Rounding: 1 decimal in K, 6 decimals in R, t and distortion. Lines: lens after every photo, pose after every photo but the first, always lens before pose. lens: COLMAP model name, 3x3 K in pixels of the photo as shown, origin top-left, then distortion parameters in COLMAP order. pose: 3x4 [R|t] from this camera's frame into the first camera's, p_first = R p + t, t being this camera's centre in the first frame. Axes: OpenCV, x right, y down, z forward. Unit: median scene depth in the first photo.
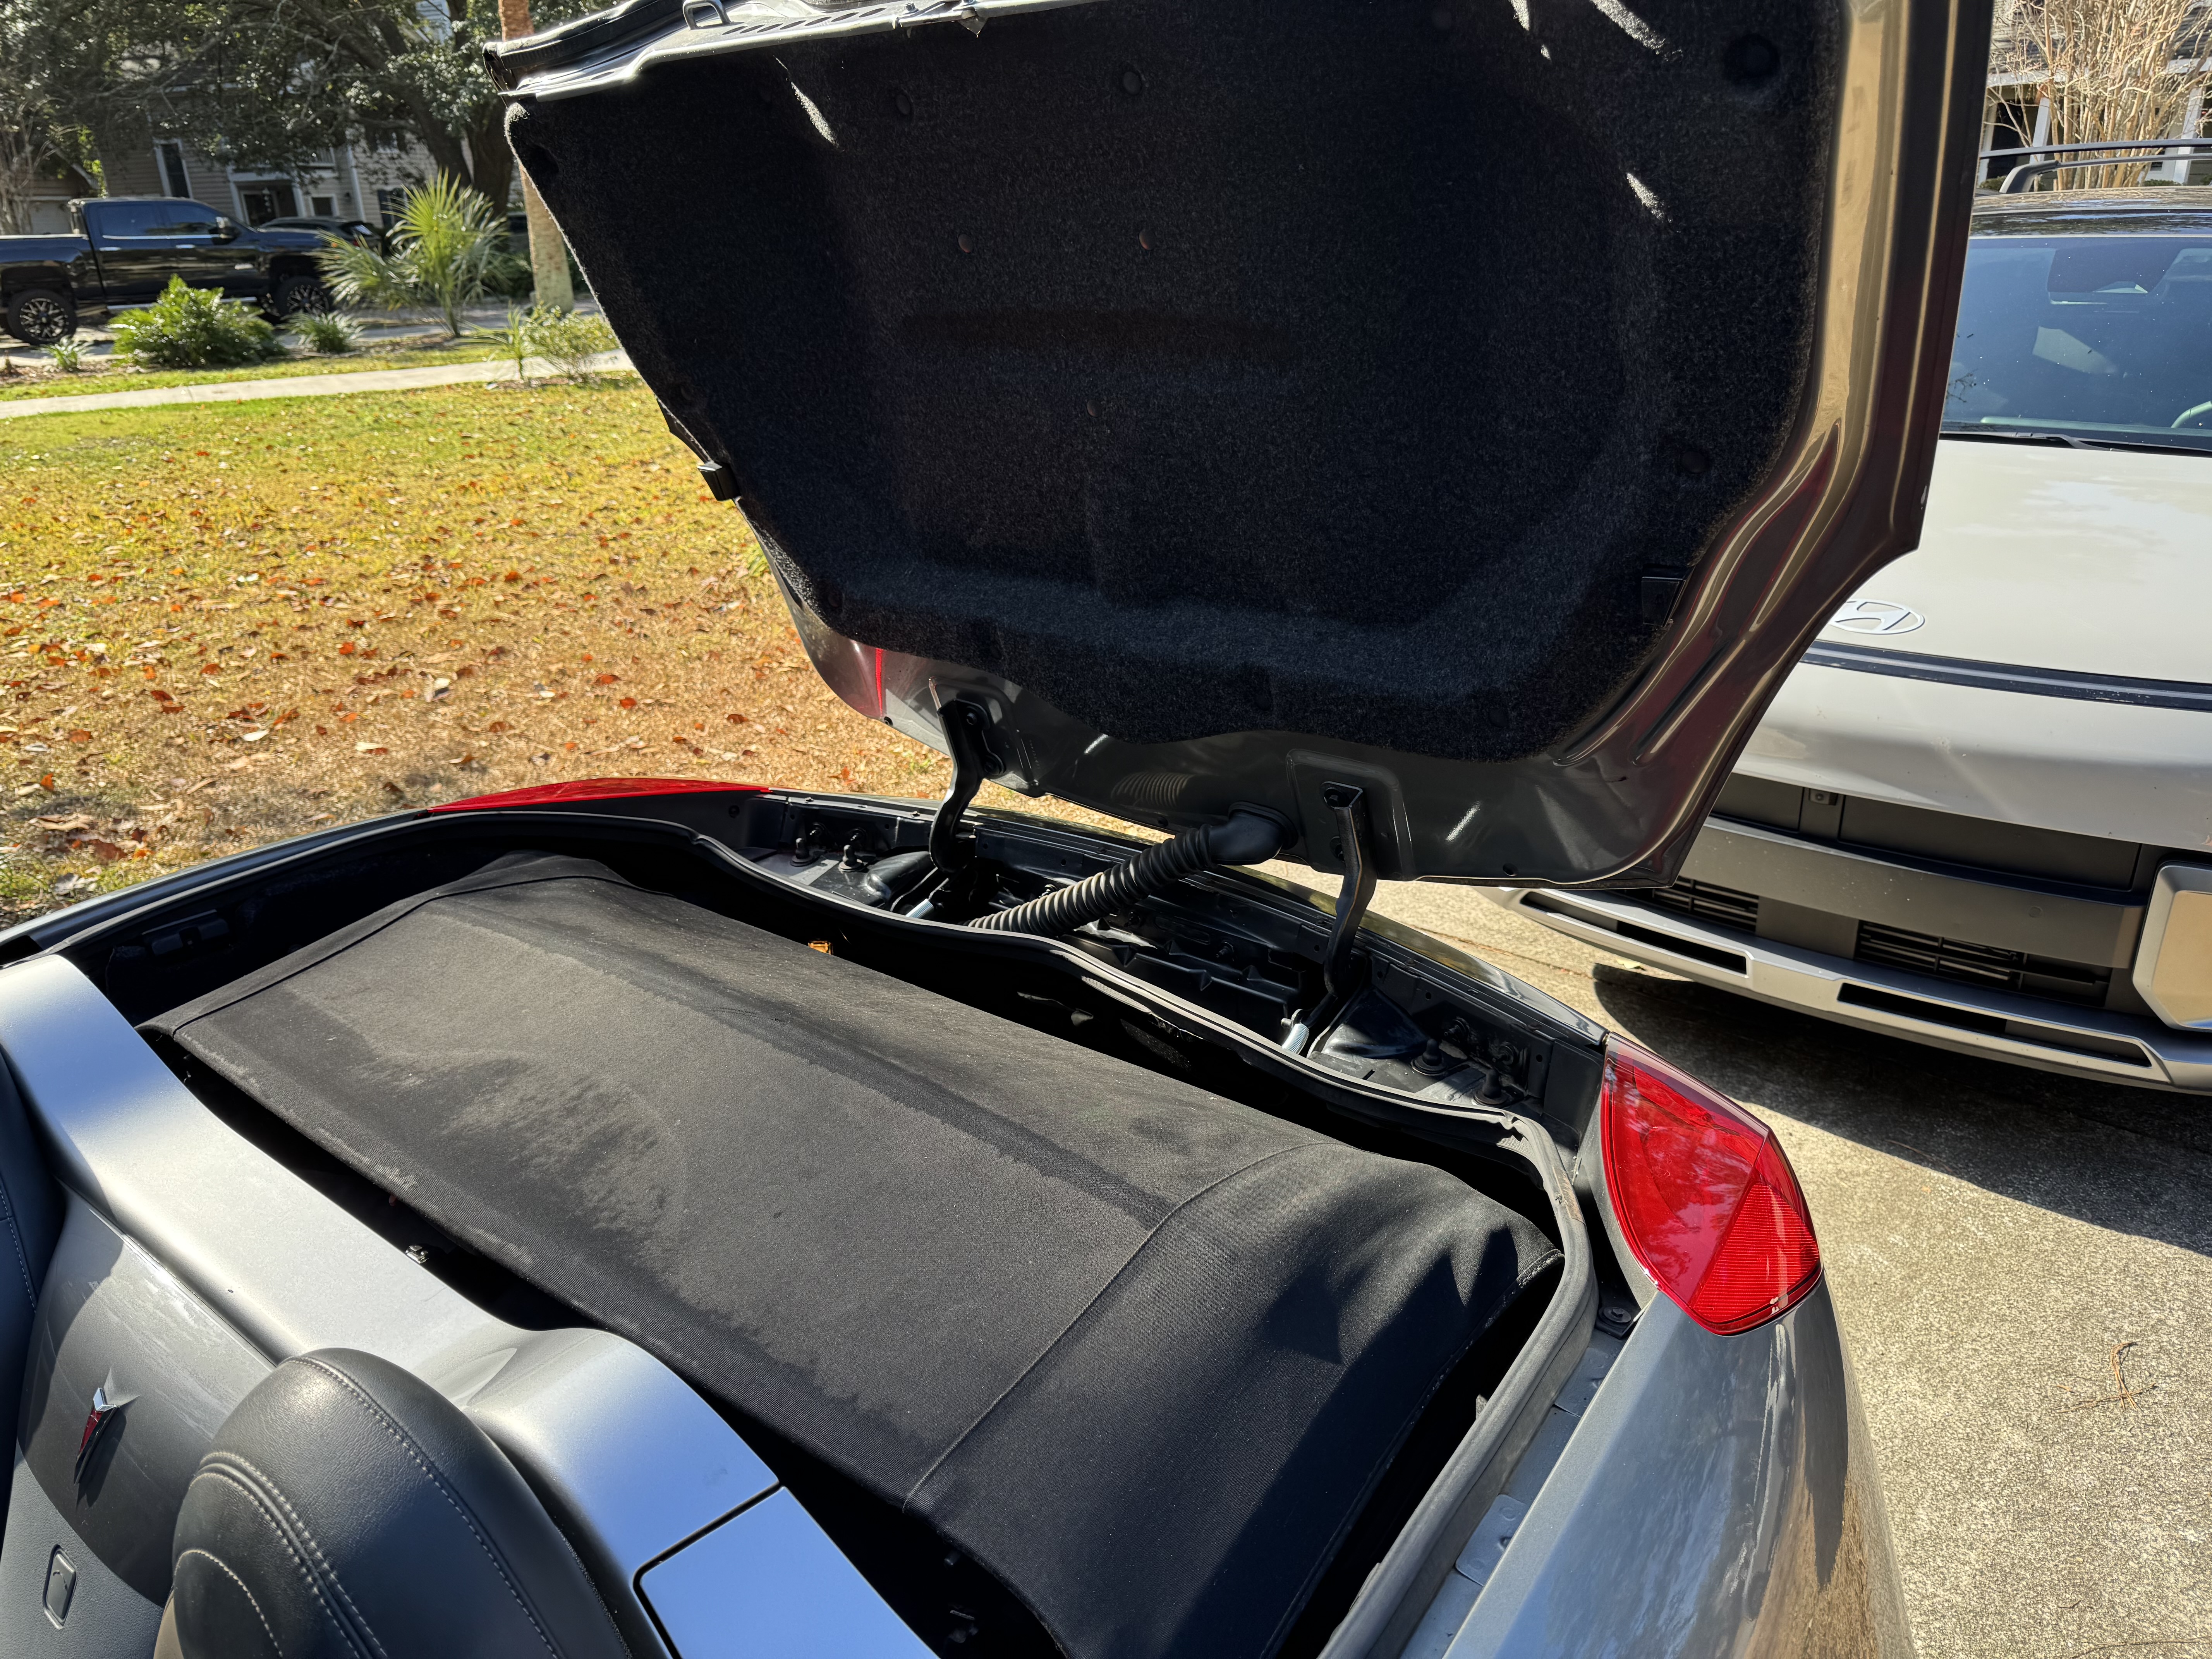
lens RADIAL K [[1647.3, 0, 1093.9], [0, 1647.3, 837.7], [0, 0, 1]] dist [0.055256, -0.034912]
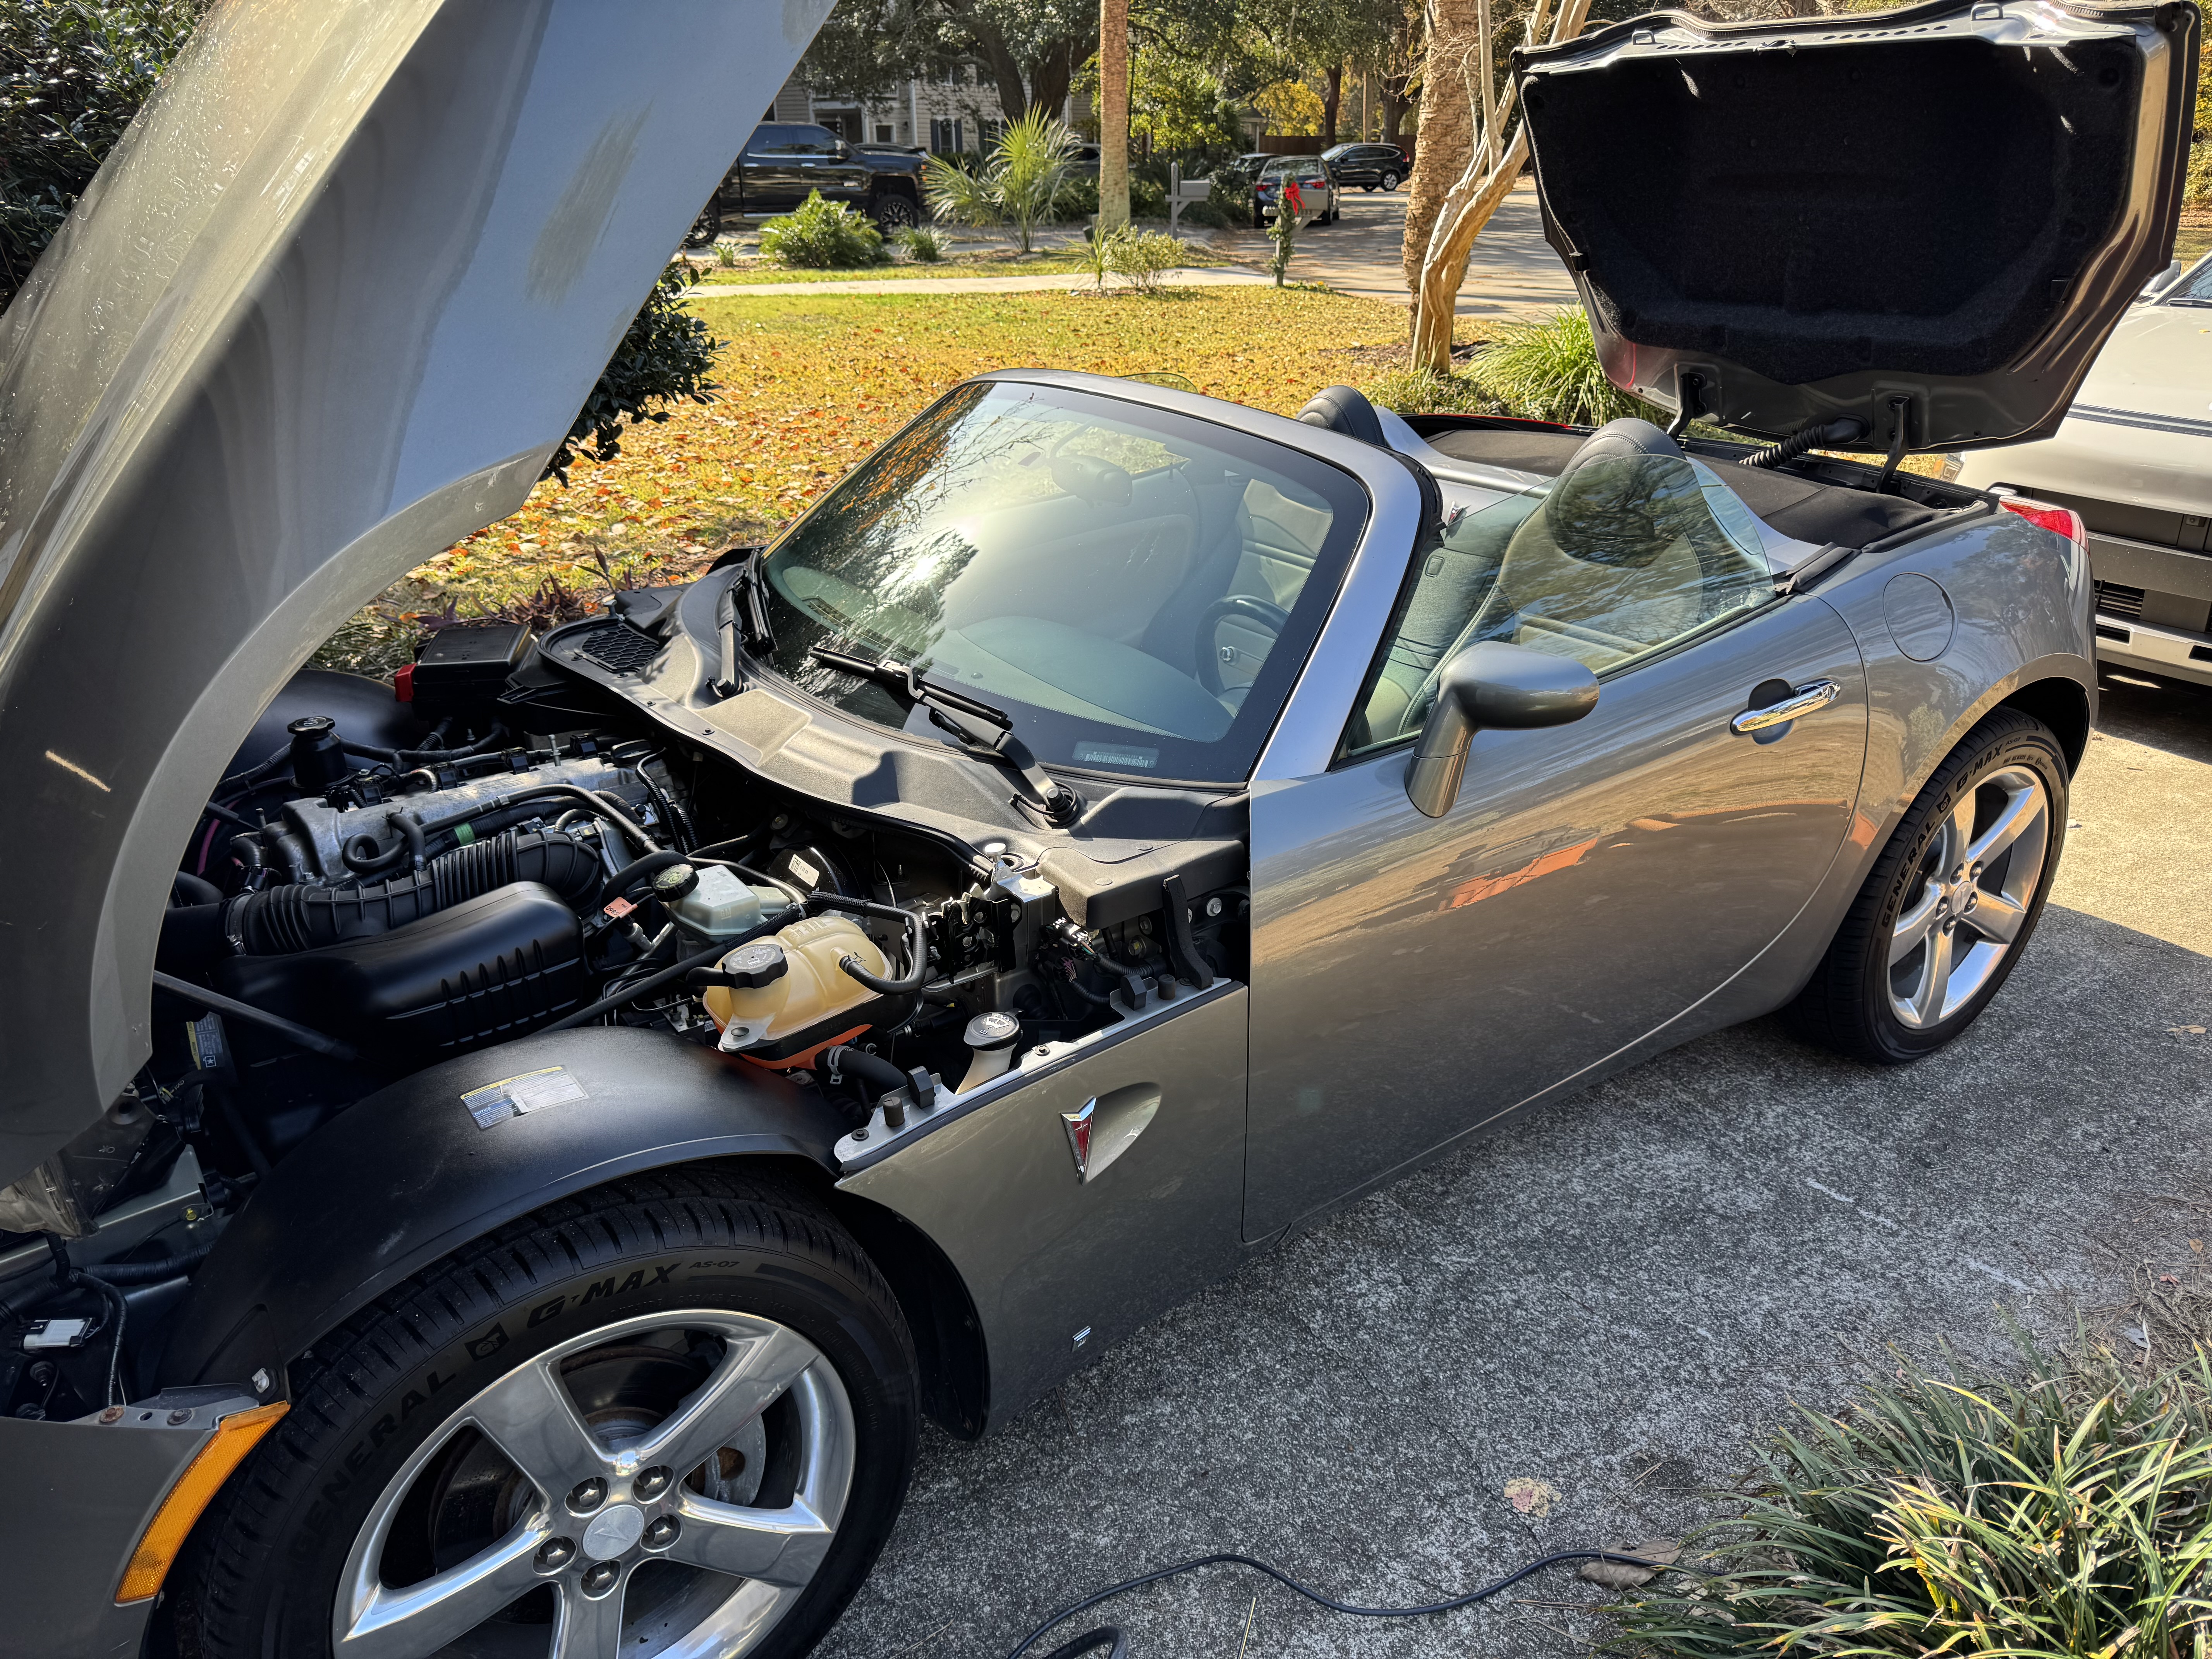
lens RADIAL K [[1647.3, 0, 1125.0], [0, 1647.3, 827.3], [0, 0, 1]] dist [0.055256, -0.034912]
pose [[0.966950, 0.126009, -0.221649, -0.019883], [-0.120573, 0.991979, 0.037944, 0.040915], [0.224653, -0.009965, 0.974388, -0.099244]]
